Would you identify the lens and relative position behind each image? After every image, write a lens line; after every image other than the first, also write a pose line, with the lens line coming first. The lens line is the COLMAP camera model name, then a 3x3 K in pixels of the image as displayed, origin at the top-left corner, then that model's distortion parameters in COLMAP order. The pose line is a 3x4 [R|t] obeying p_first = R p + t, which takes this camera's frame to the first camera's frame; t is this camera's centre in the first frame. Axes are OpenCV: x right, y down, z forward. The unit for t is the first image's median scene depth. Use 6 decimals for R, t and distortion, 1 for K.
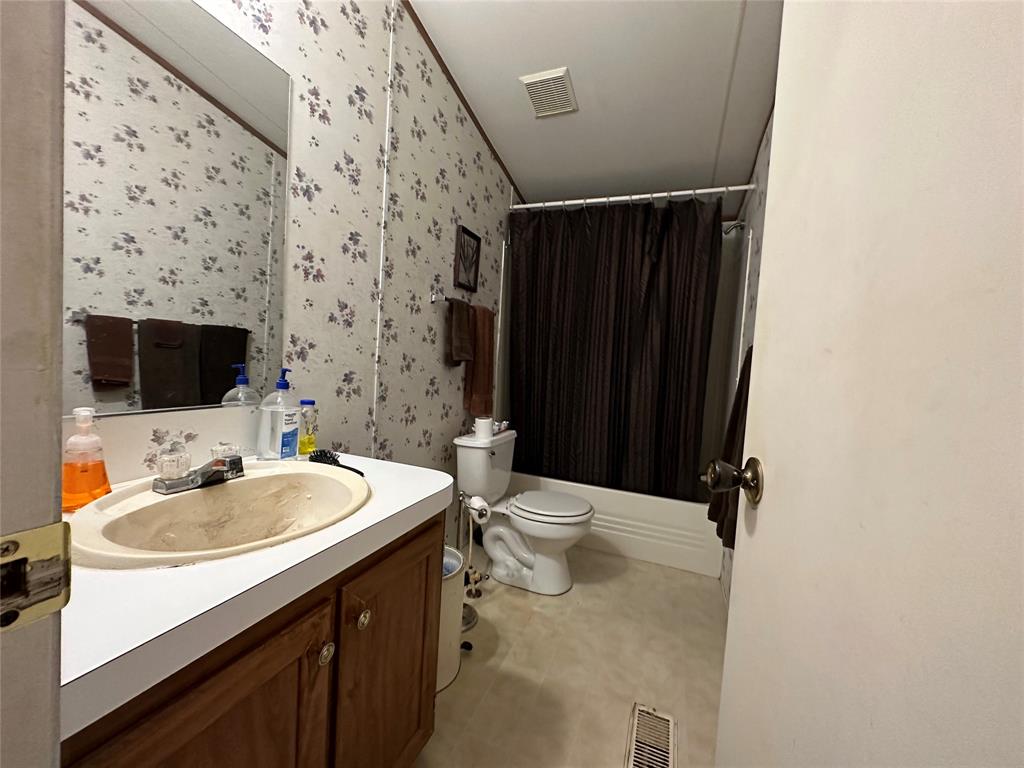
lens RADIAL K [[407.1, 0, 510.9], [0, 407.1, 381.8], [0, 0, 1]] dist [-0.002125, 0.000800]
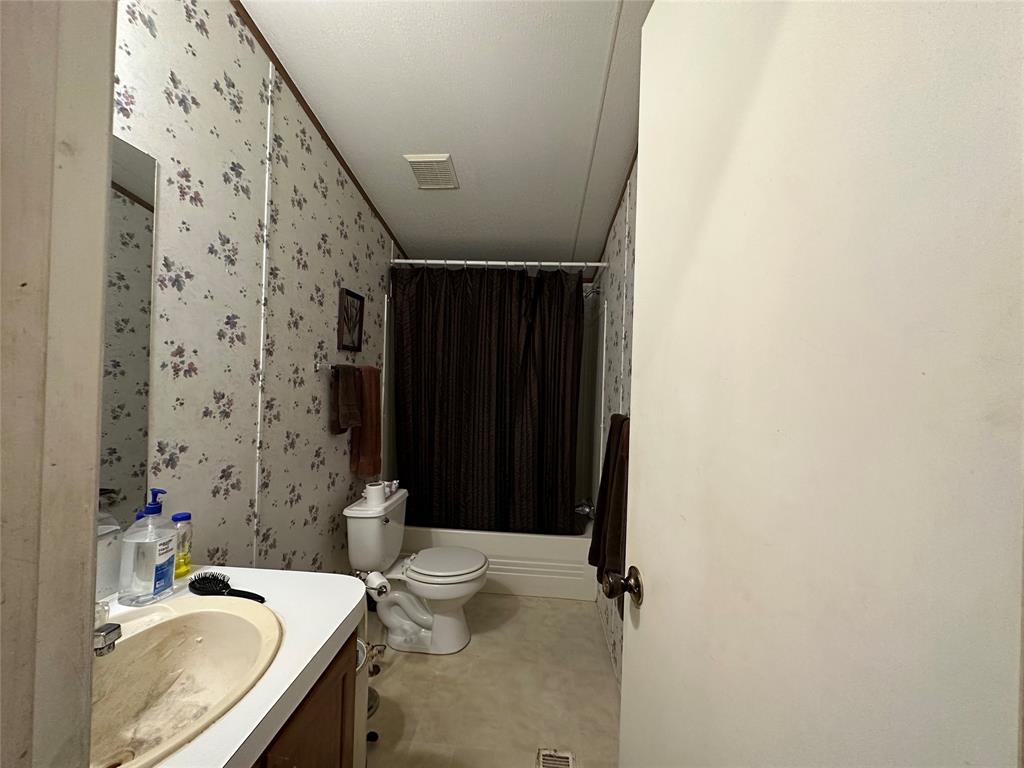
lens RADIAL K [[407.1, 0, 510.5], [0, 407.1, 383.1], [0, 0, 1]] dist [-0.002125, 0.000800]
pose [[0.952181, -0.030786, 0.303980, -0.053895], [0.042028, 0.998651, -0.030507, -0.127304], [-0.302631, 0.041824, 0.952190, -0.049313]]
